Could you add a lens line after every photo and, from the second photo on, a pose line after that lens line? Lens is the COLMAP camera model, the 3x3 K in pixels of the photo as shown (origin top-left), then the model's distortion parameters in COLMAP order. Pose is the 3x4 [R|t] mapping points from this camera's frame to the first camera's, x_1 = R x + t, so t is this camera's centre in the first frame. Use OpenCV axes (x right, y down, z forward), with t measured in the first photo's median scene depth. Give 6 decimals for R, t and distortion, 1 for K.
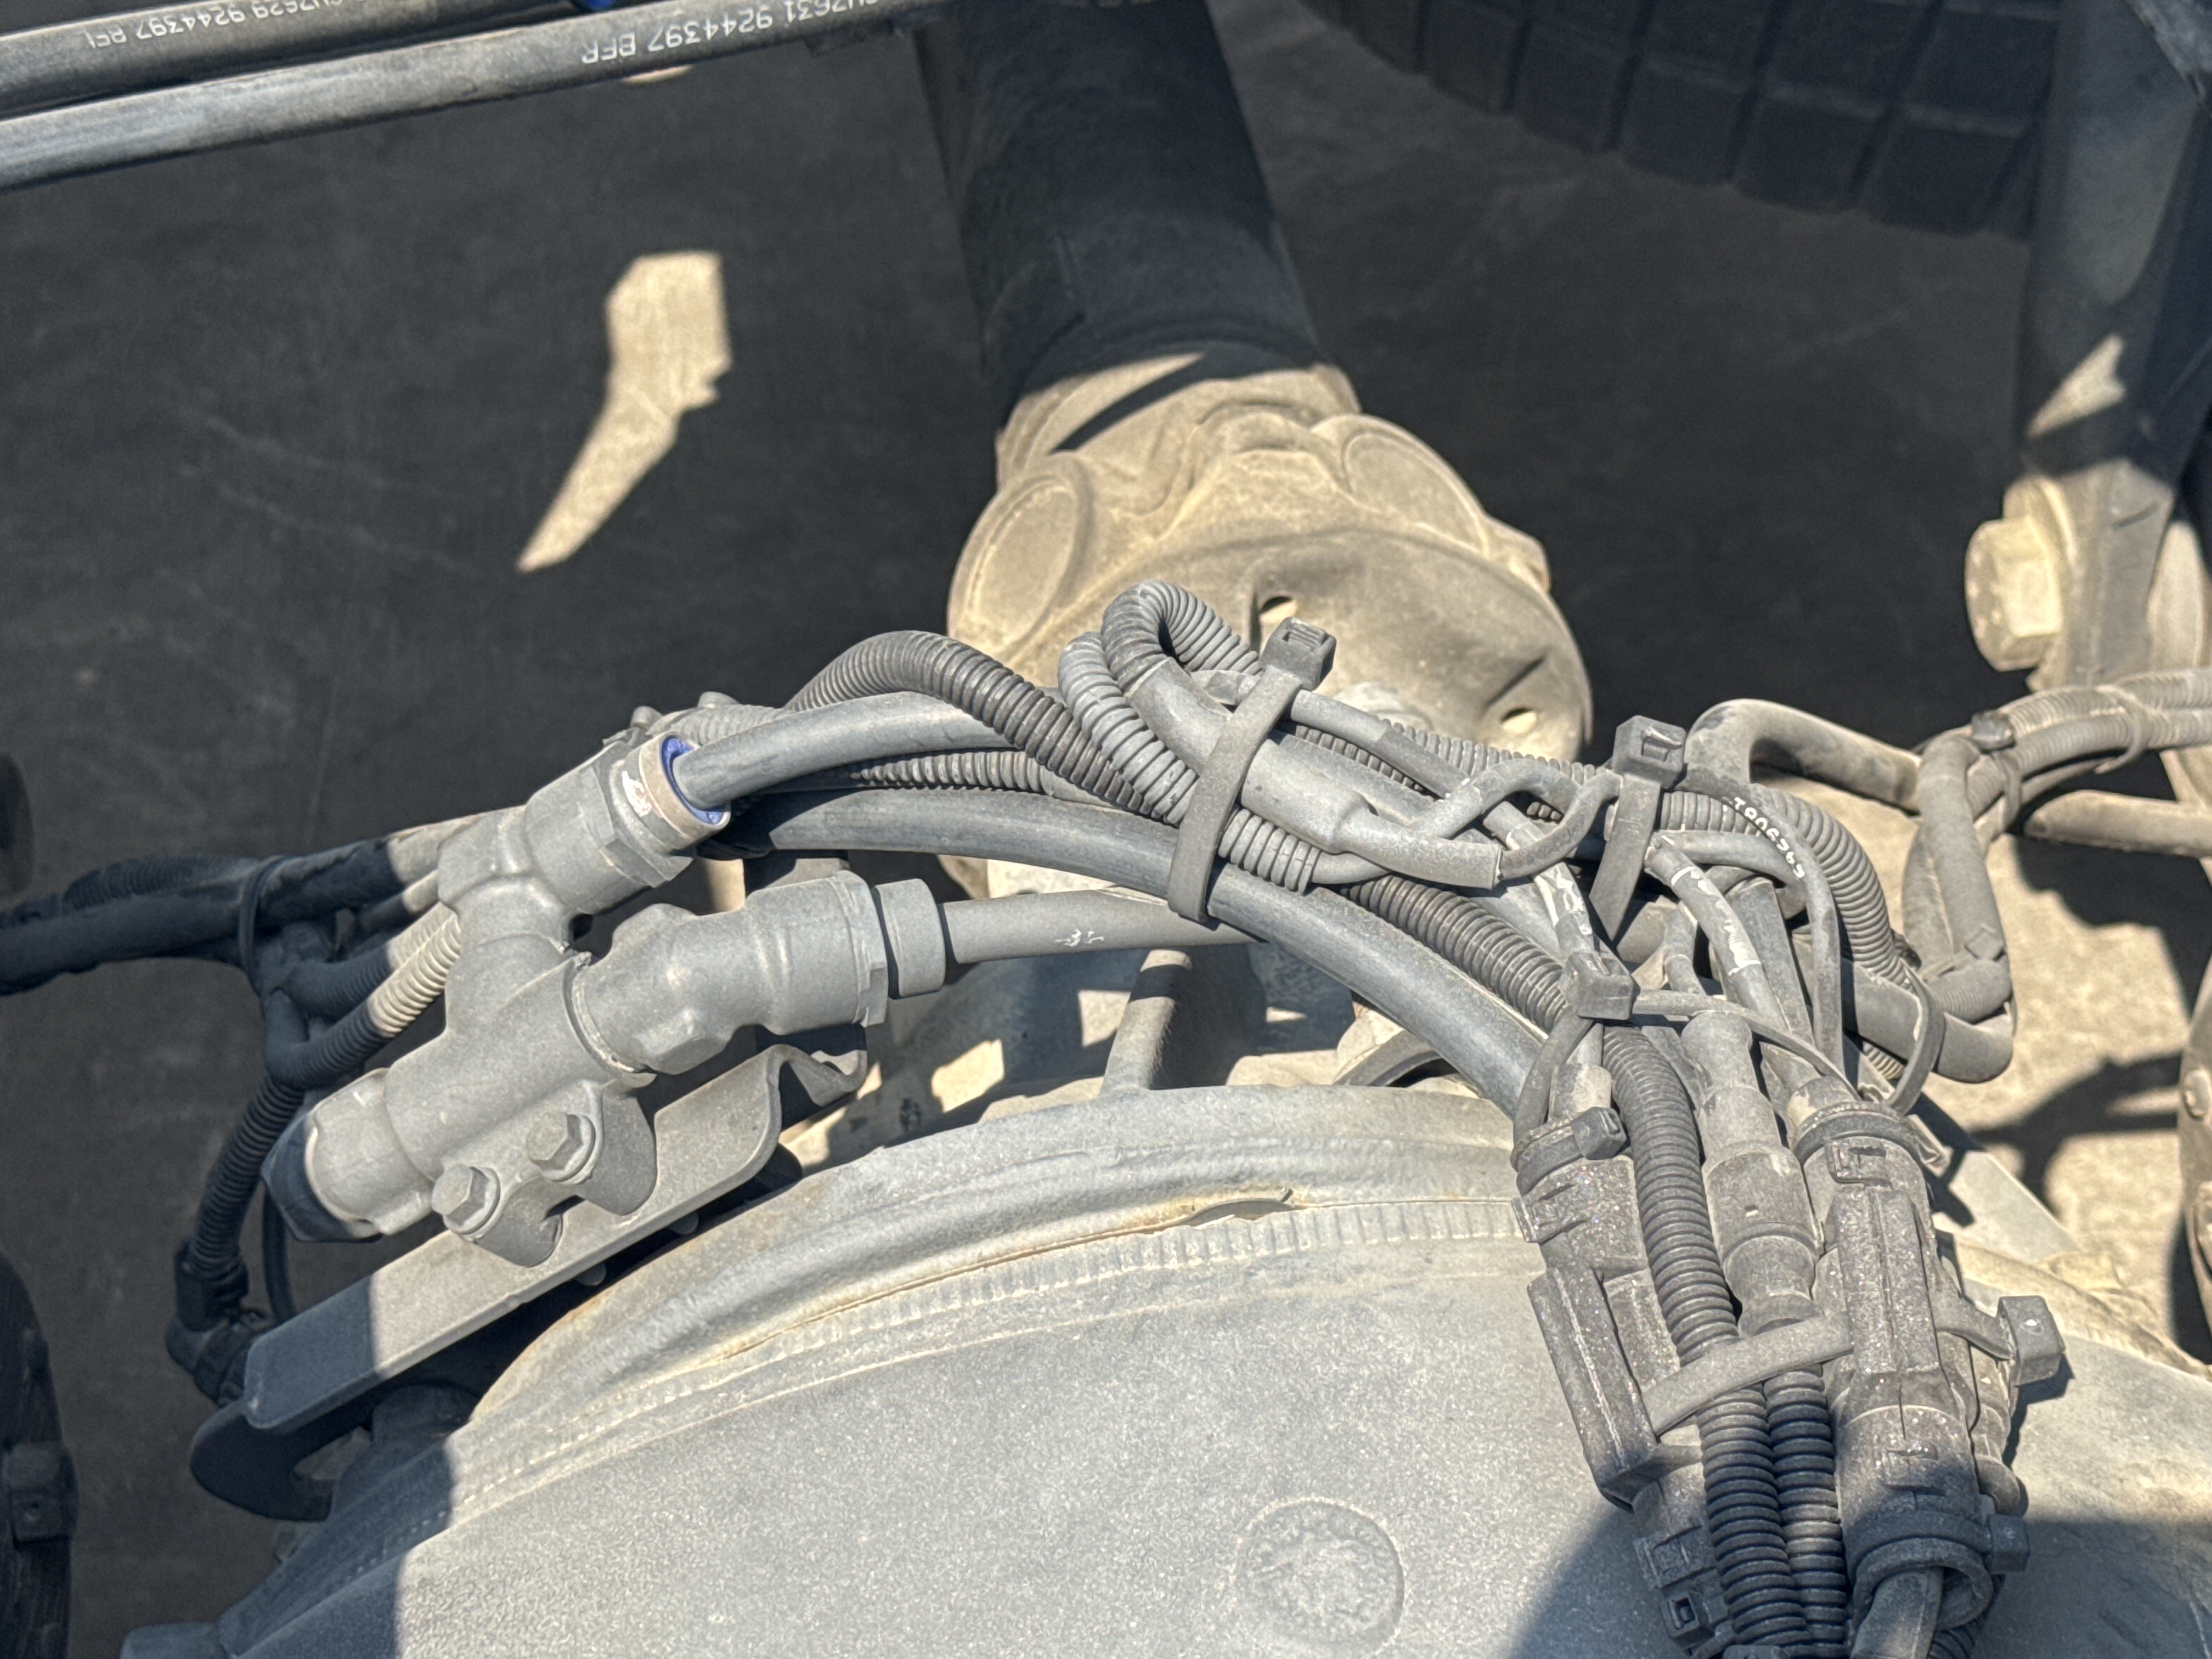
lens RADIAL K [[3974.9, 0, 1106.0], [0, 3974.9, 829.5], [0, 0, 1]] dist [0.143823, -0.201527]
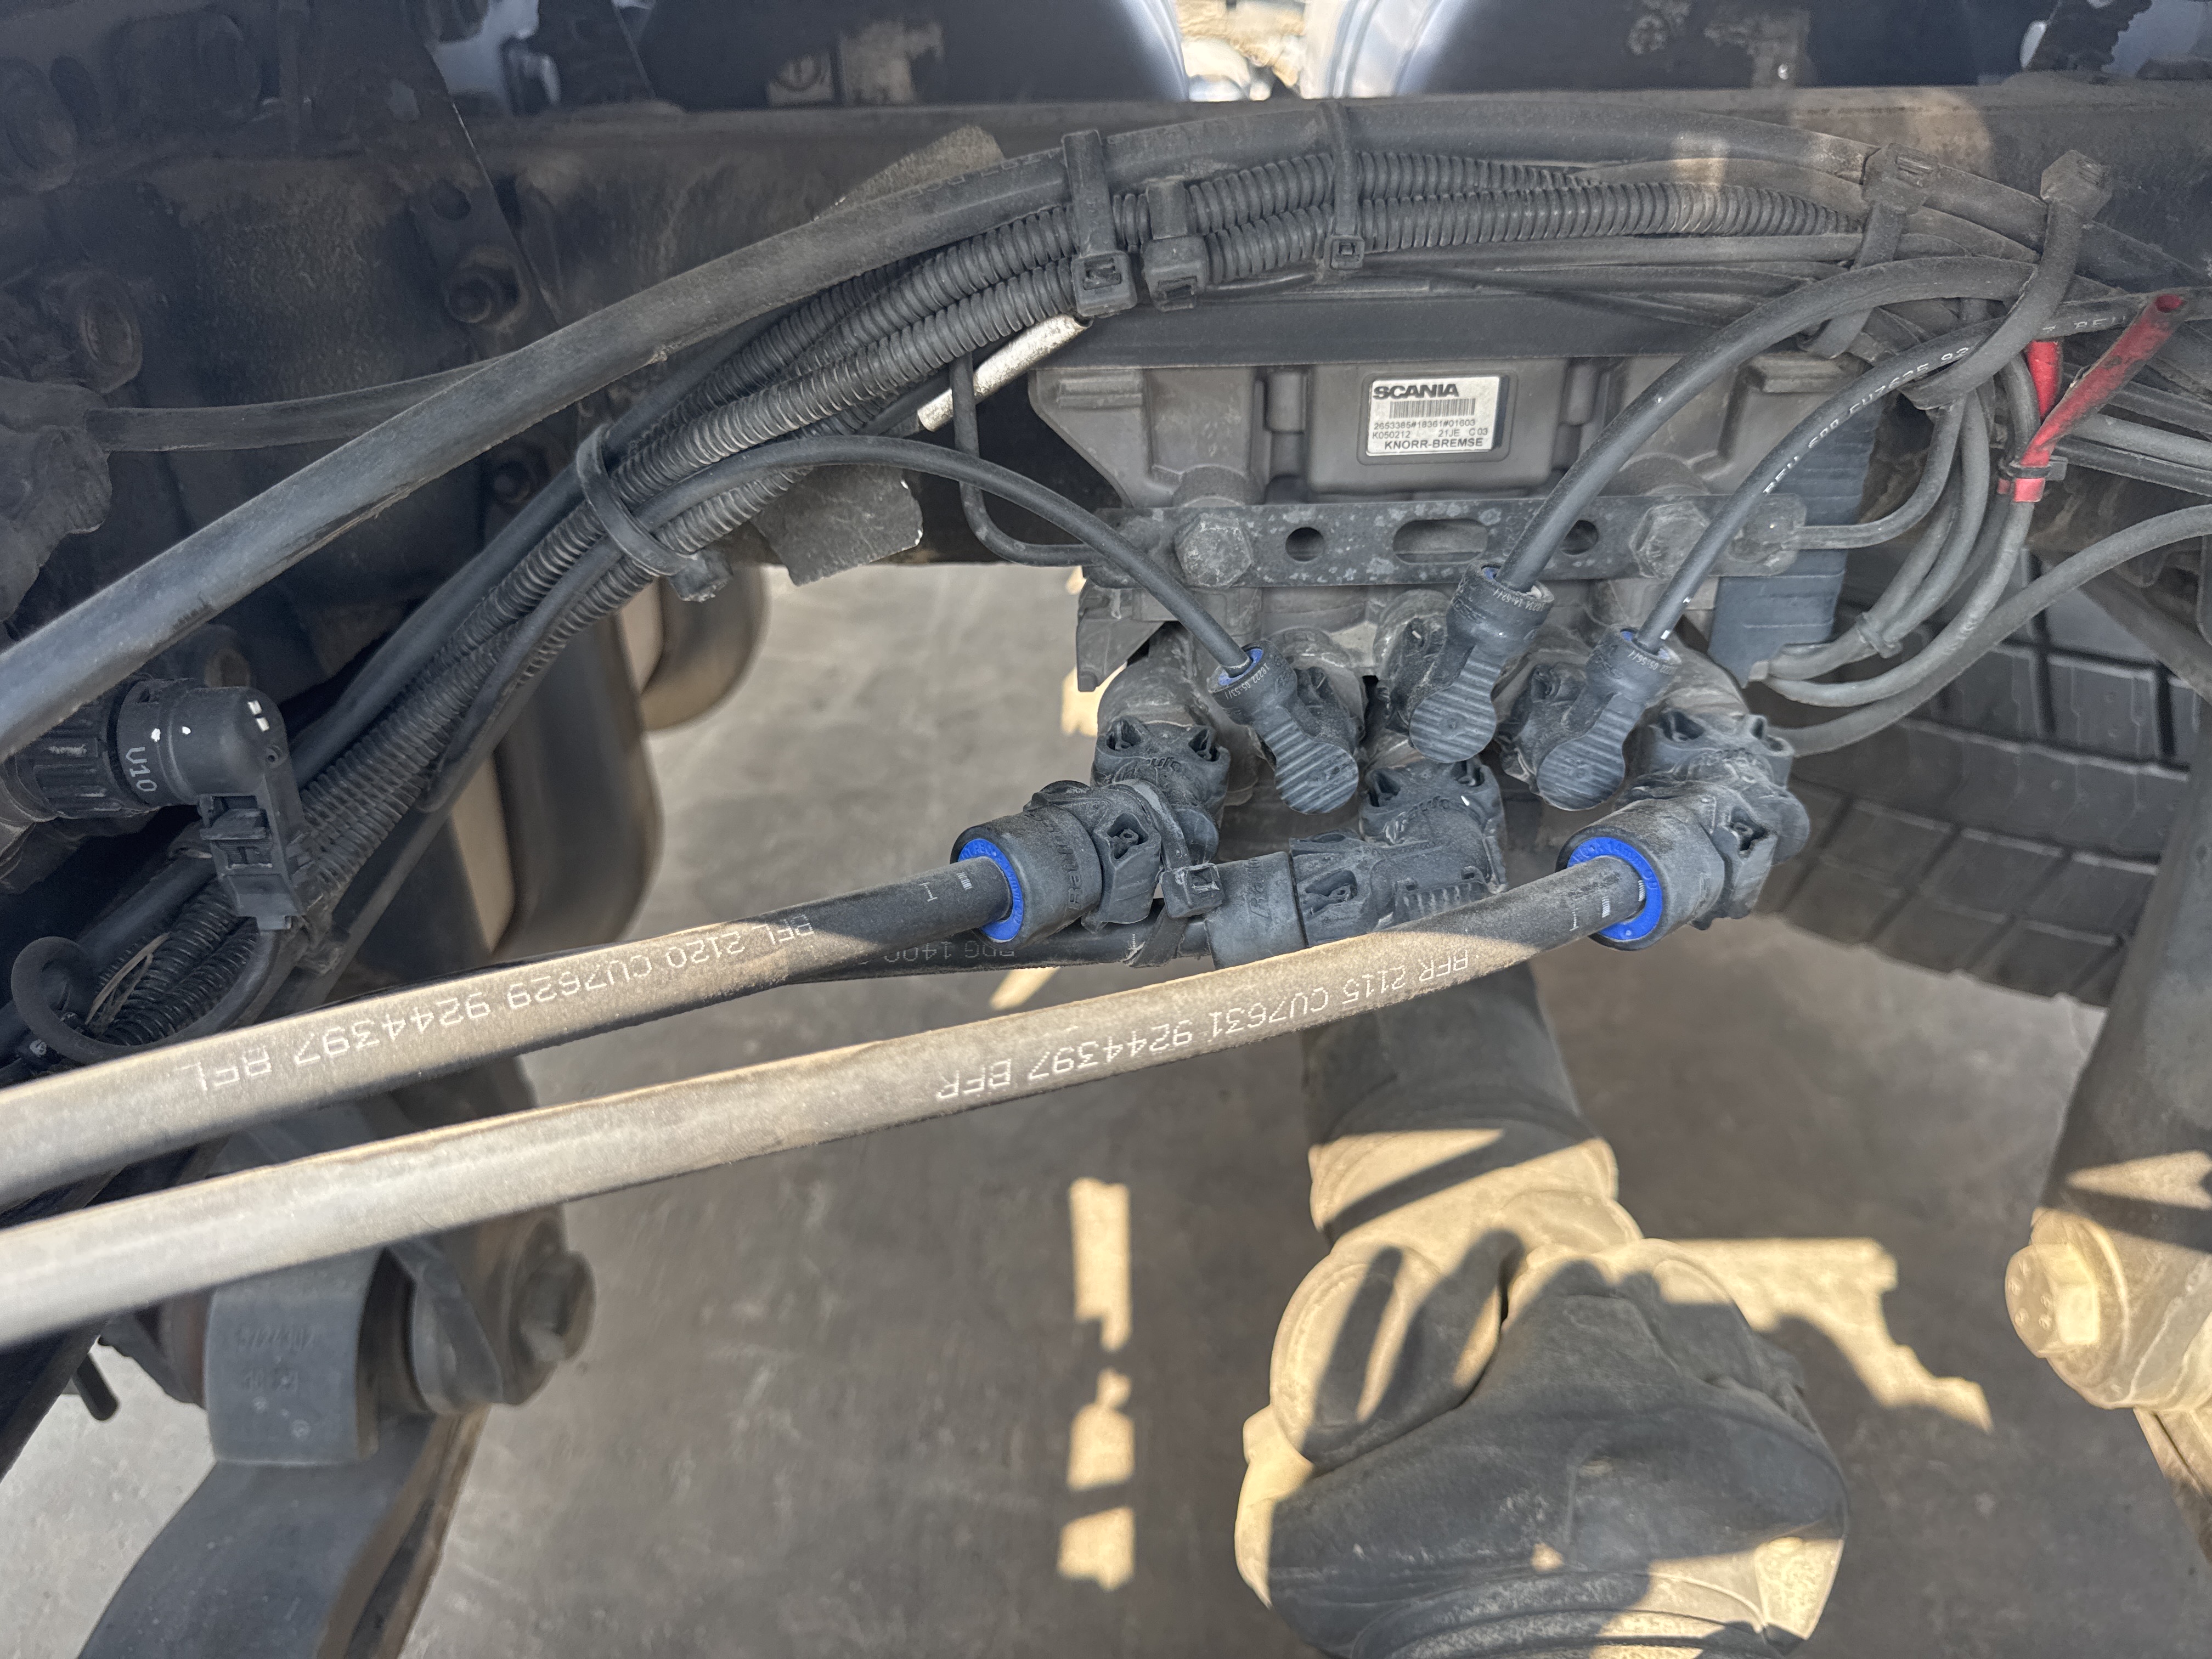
lens RADIAL K [[1576.9, 0, 1106.0], [0, 1576.9, 829.5], [0, 0, 1]] dist [0.097951, -0.182483]
pose [[0.989608, 0.098802, -0.104469, -0.057684], [-0.107976, 0.990414, -0.086142, -0.171576], [0.094956, 0.096527, 0.990791, 0.552650]]
